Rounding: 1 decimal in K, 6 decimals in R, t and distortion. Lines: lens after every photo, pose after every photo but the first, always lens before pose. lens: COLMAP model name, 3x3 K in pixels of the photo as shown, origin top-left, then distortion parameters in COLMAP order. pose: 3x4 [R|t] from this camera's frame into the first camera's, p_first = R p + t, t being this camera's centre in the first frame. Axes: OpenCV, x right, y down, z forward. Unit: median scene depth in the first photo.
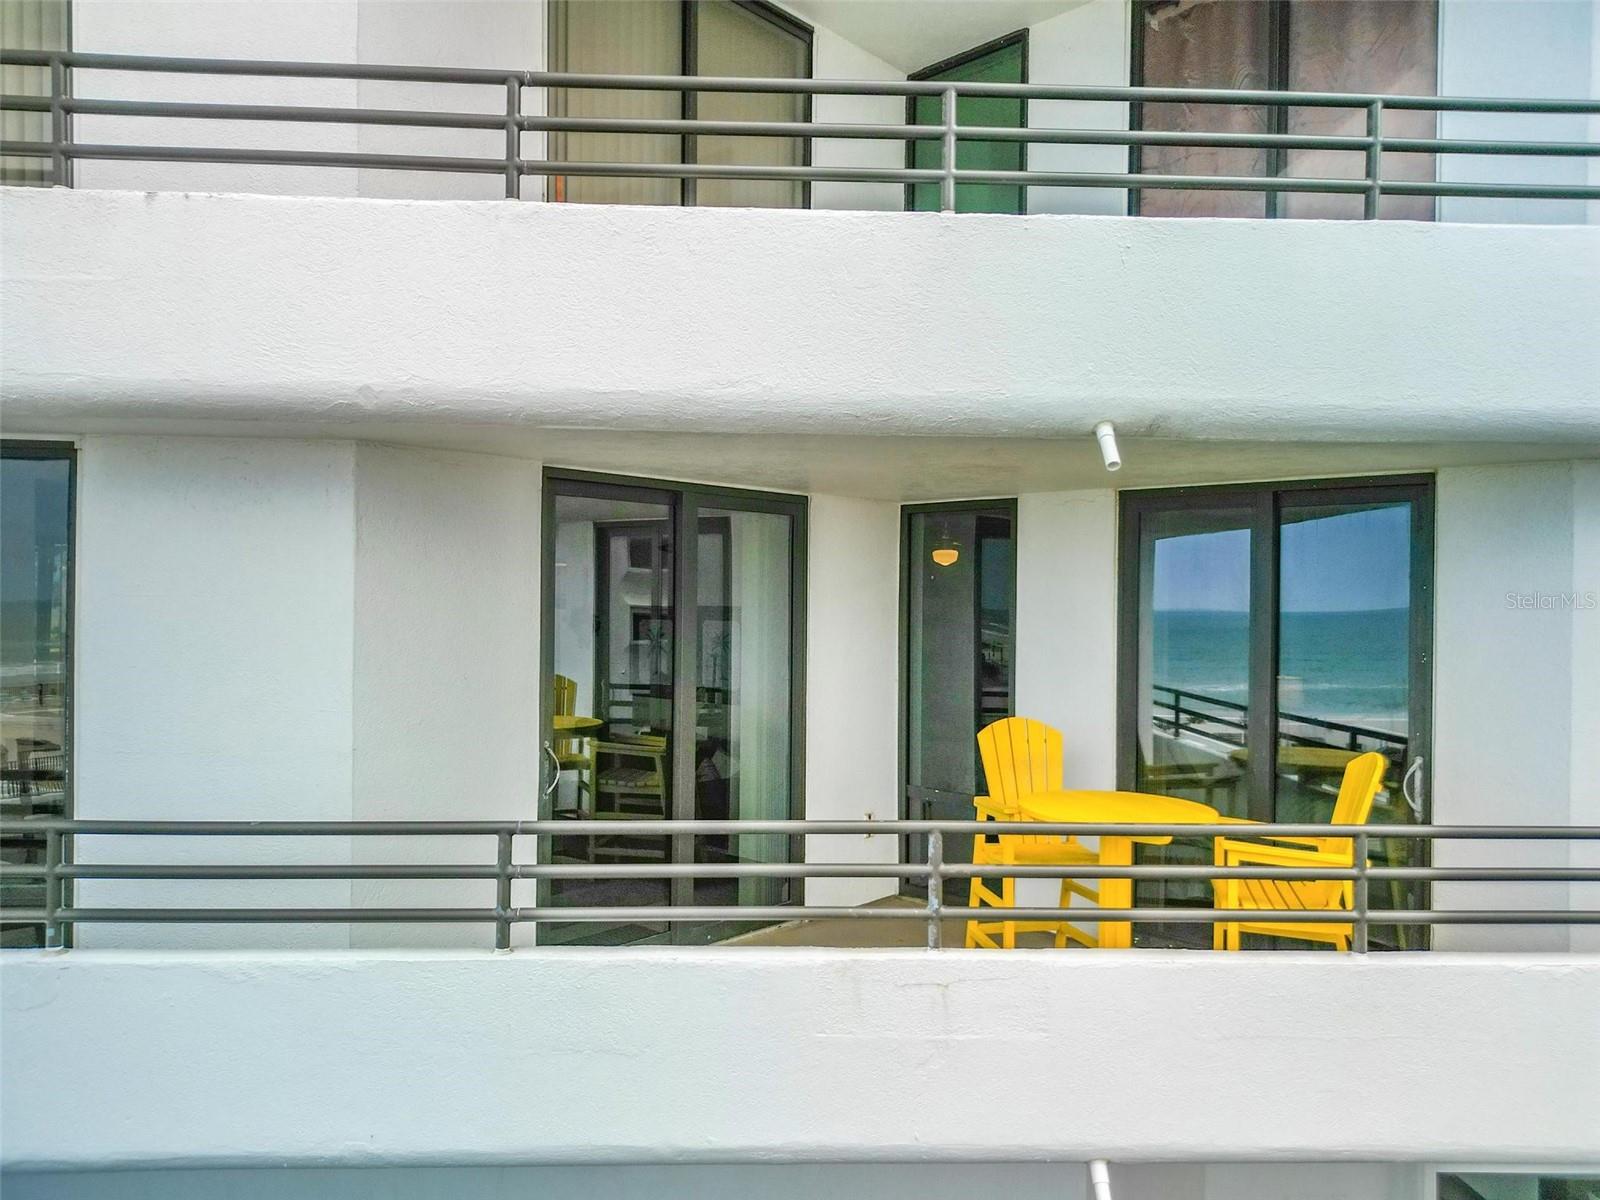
lens RADIAL K [[1121.7, 0, 797.0], [0, 1121.7, 602.9], [0, 0, 1]] dist [0.074847, -0.078764]
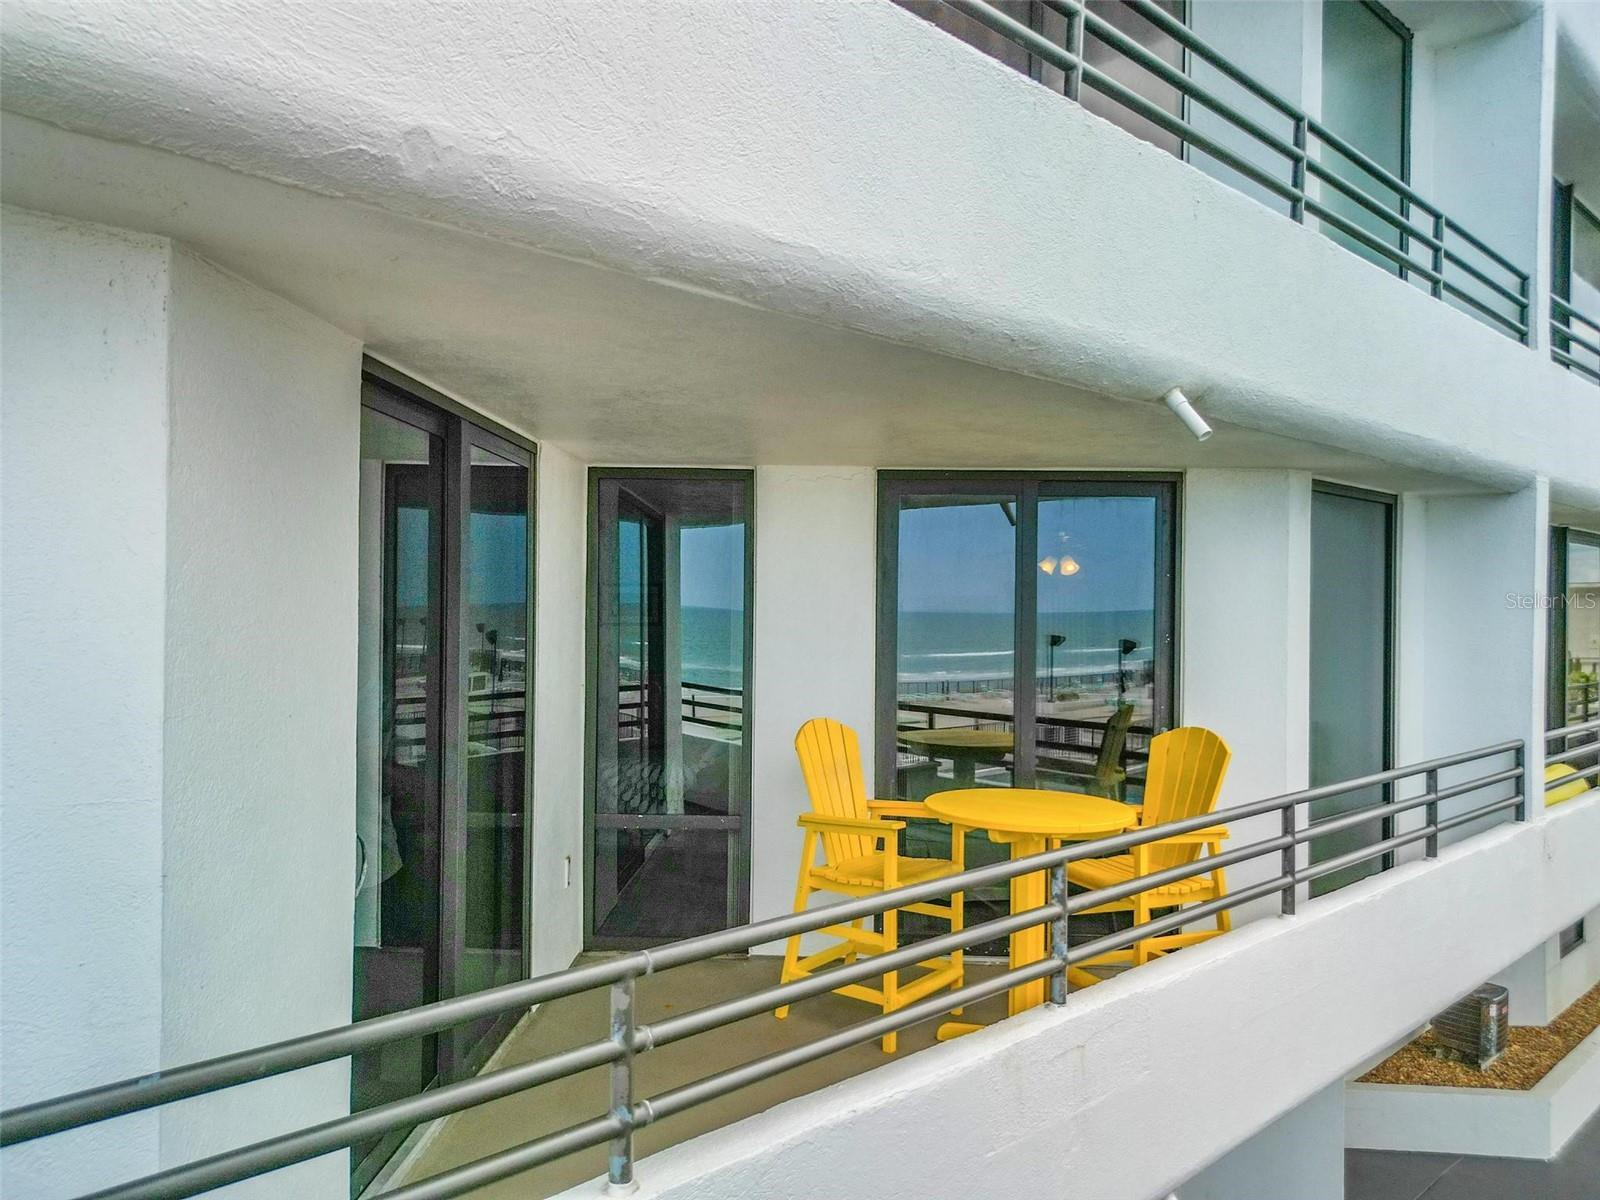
lens RADIAL K [[1121.7, 0, 797.0], [0, 1121.7, 602.9], [0, 0, 1]] dist [0.074847, -0.078764]
pose [[0.757156, -0.003135, 0.653227, -0.411899], [0.003020, 0.999995, 0.001299, 0.010213], [-0.653228, 0.000989, 0.757161, 0.368420]]
